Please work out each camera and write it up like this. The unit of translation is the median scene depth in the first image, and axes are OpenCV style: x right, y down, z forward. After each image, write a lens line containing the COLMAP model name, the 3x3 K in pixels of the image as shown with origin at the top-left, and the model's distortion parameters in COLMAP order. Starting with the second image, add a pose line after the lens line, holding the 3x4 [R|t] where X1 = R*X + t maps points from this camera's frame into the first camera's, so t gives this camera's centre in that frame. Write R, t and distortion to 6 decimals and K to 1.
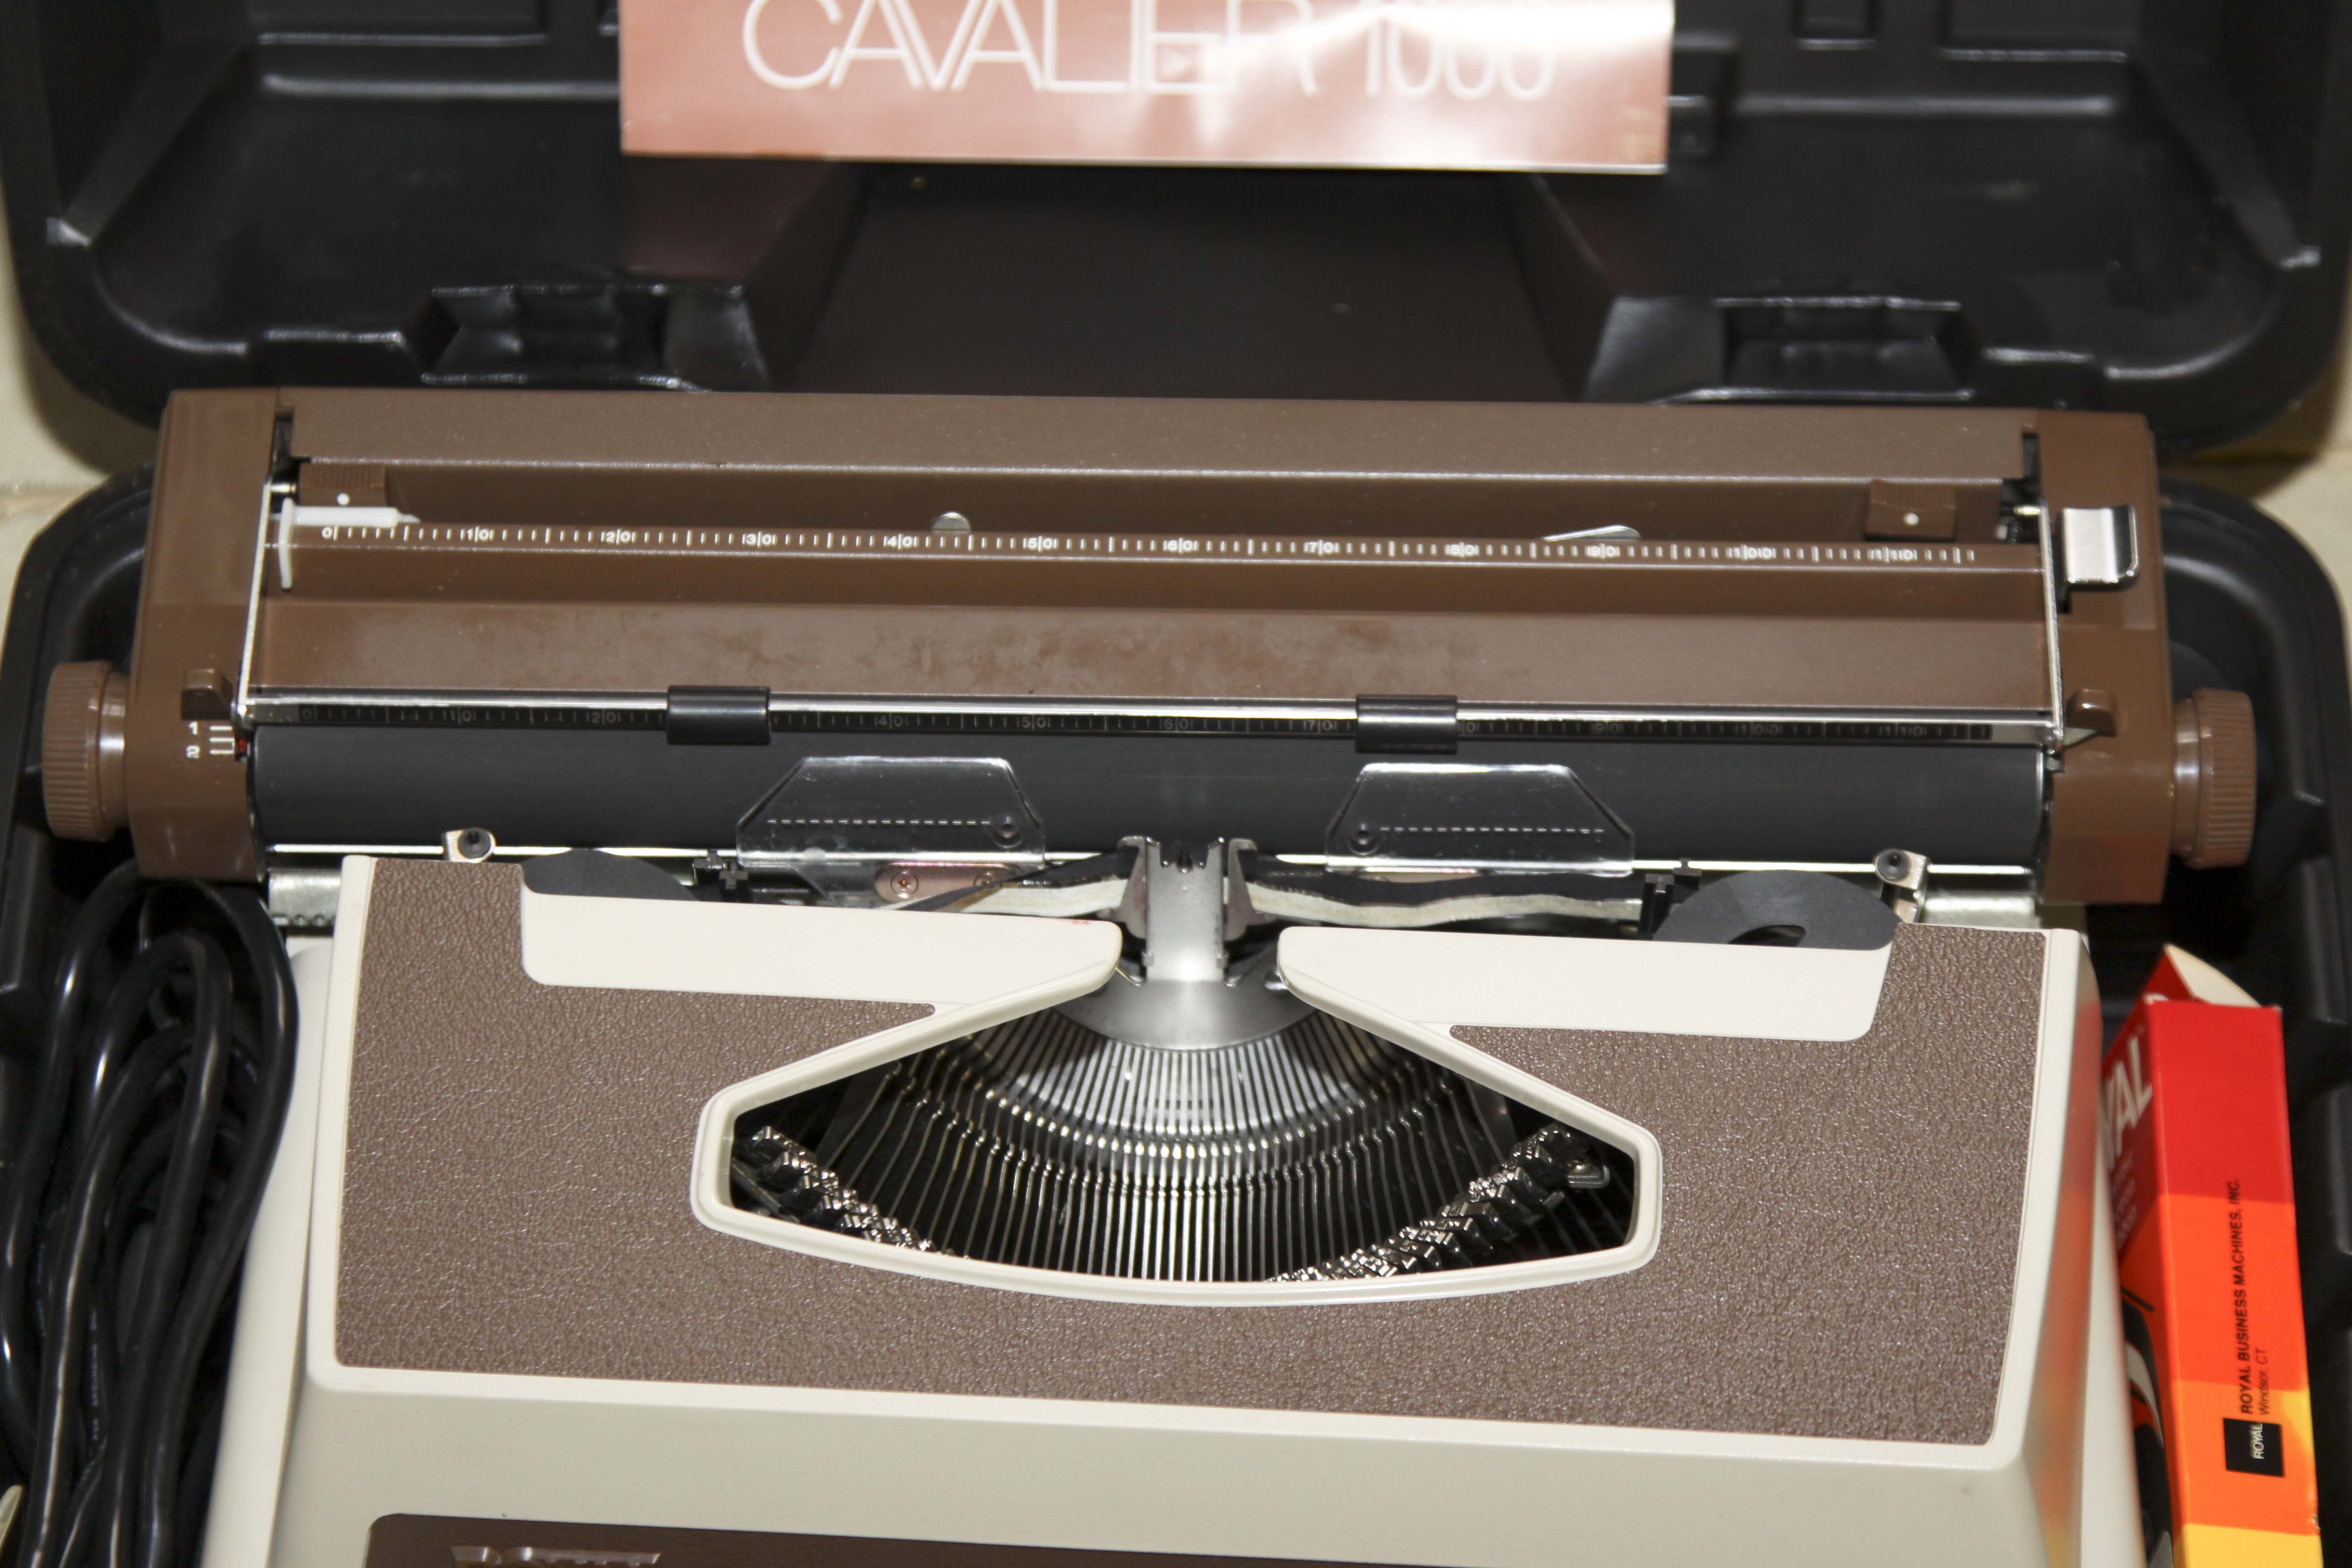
lens RADIAL K [[6691.4, 0, 1176.0], [0, 6691.4, 784.0], [0, 0, 1]] dist [0.255724, -0.745981]
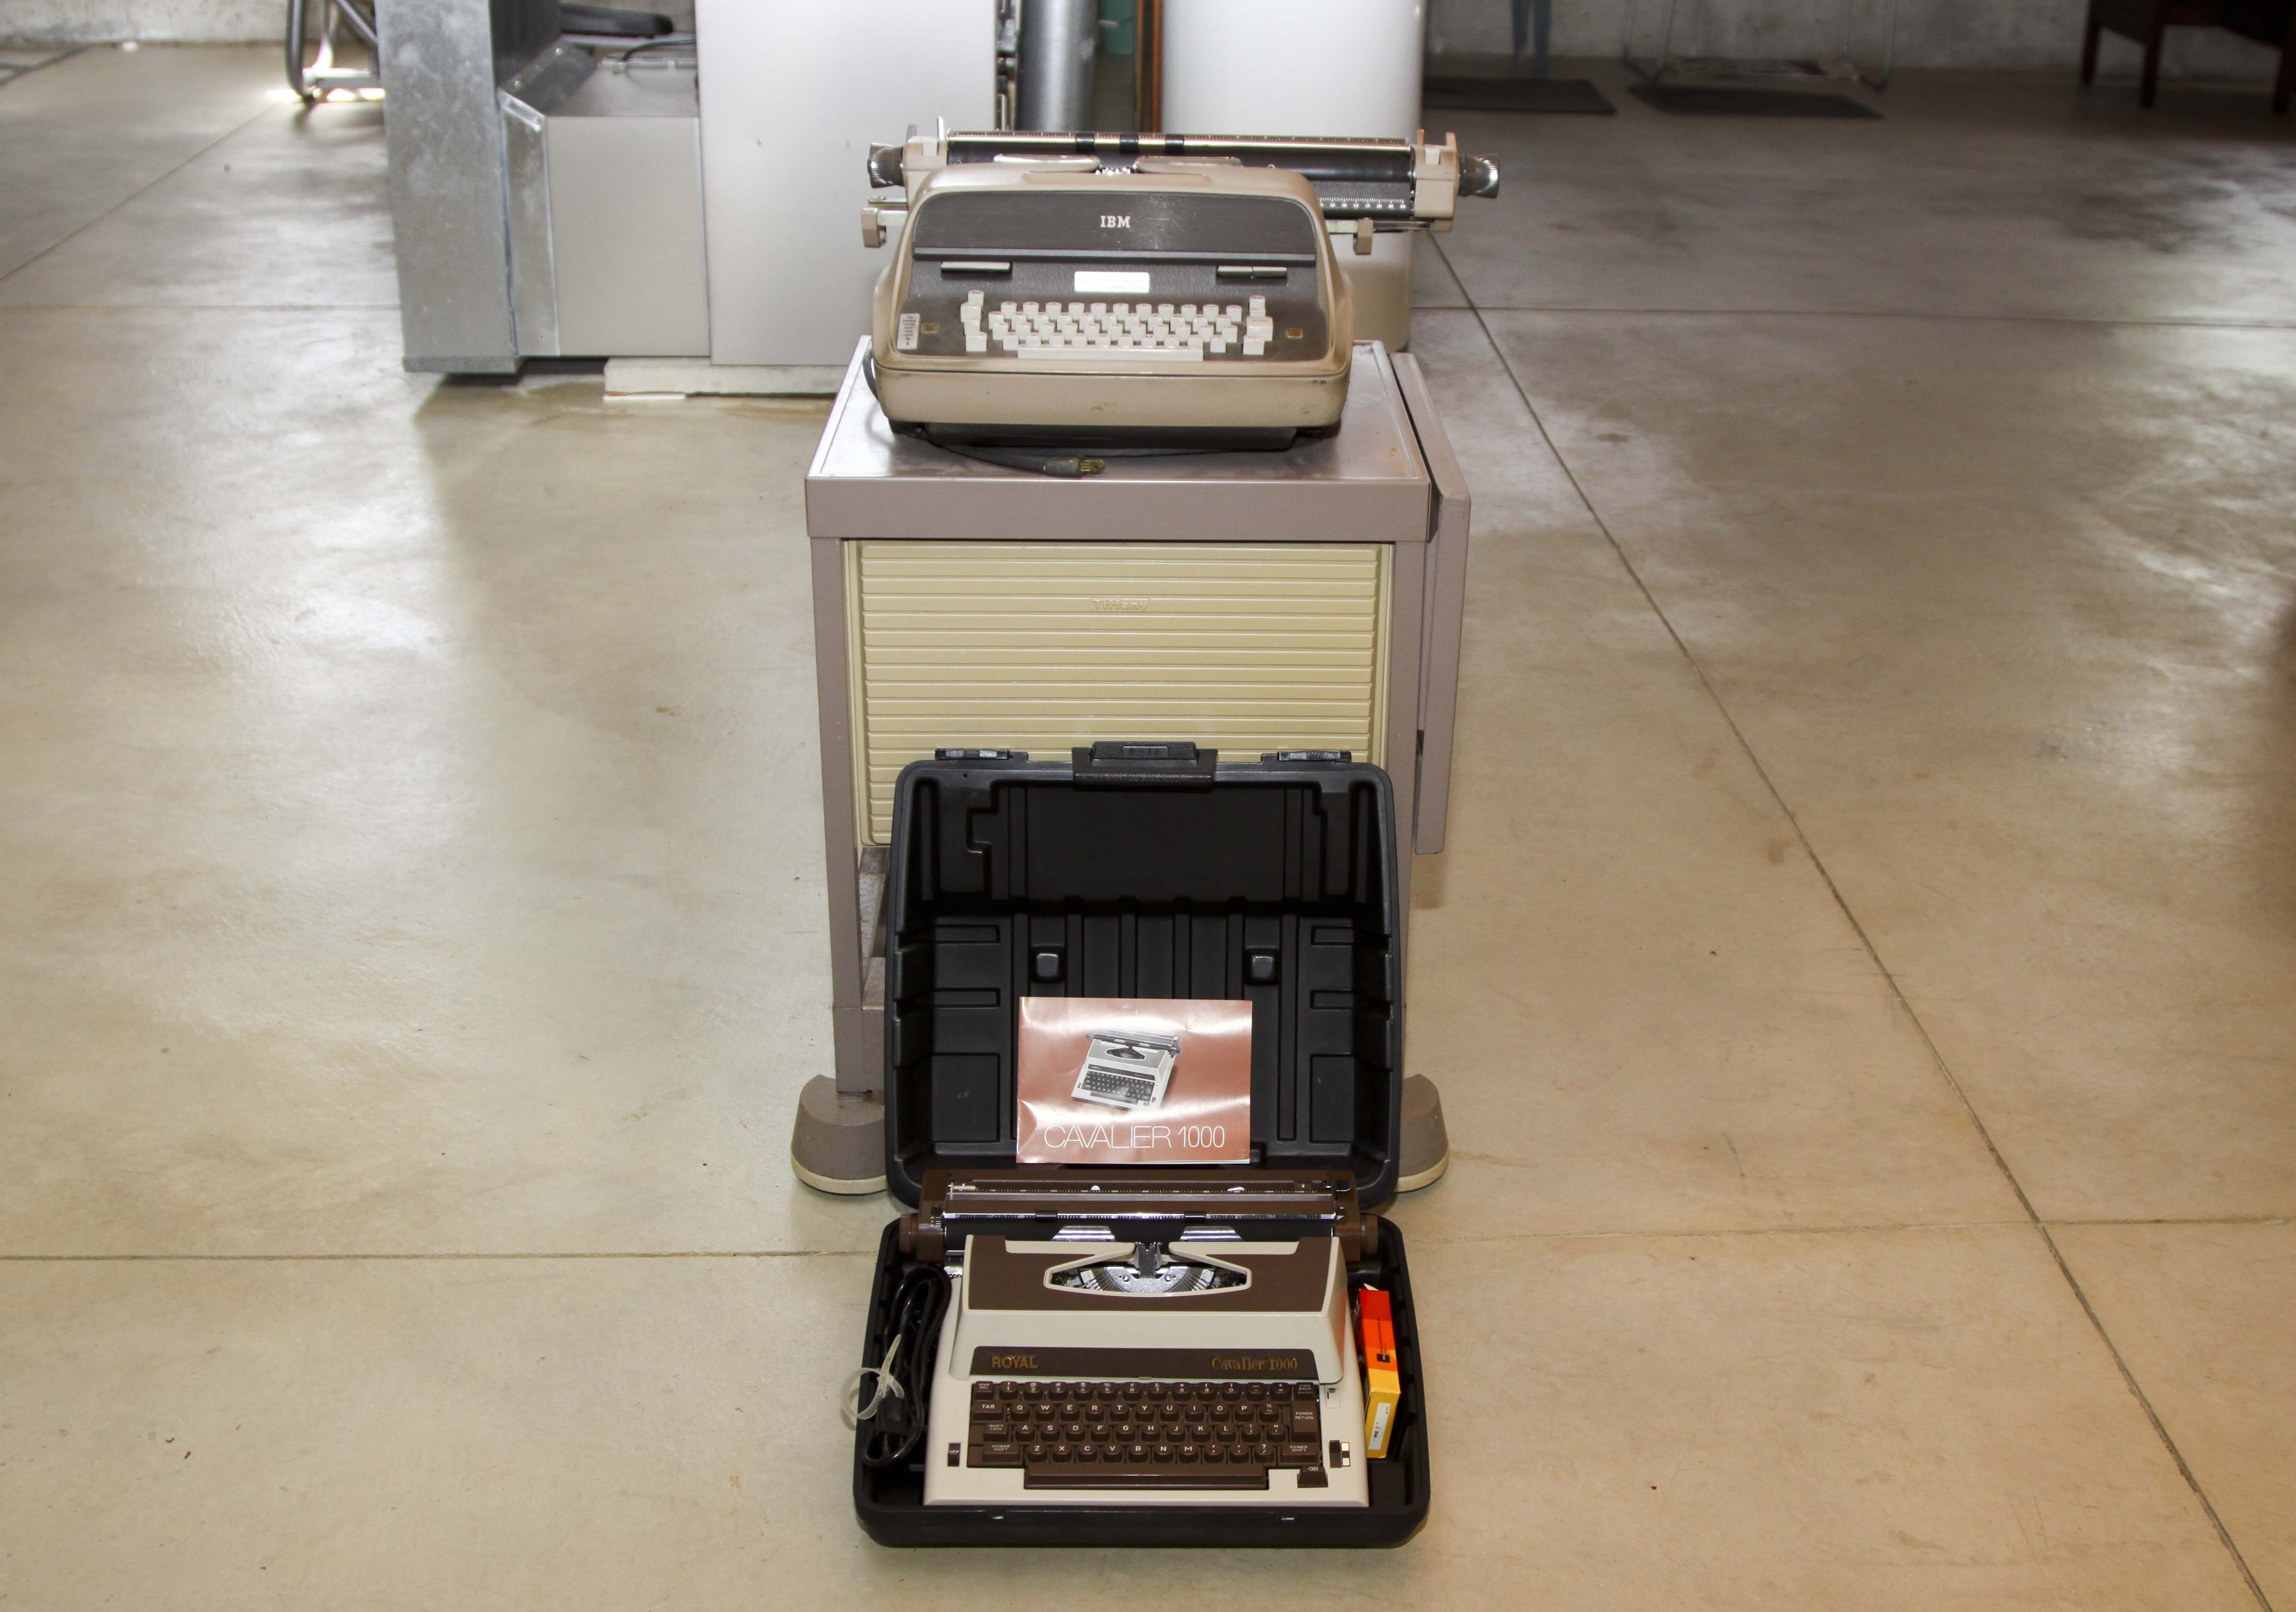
lens RADIAL K [[2599.4, 0, 1215.8], [0, 2599.4, 804.2], [0, 0, 1]] dist [-0.134927, 0.035132]
pose [[0.998864, 0.002300, 0.047598, -0.036597], [0.022585, 0.856684, -0.515347, 0.659465], [-0.041962, 0.515837, 0.855659, -0.667261]]
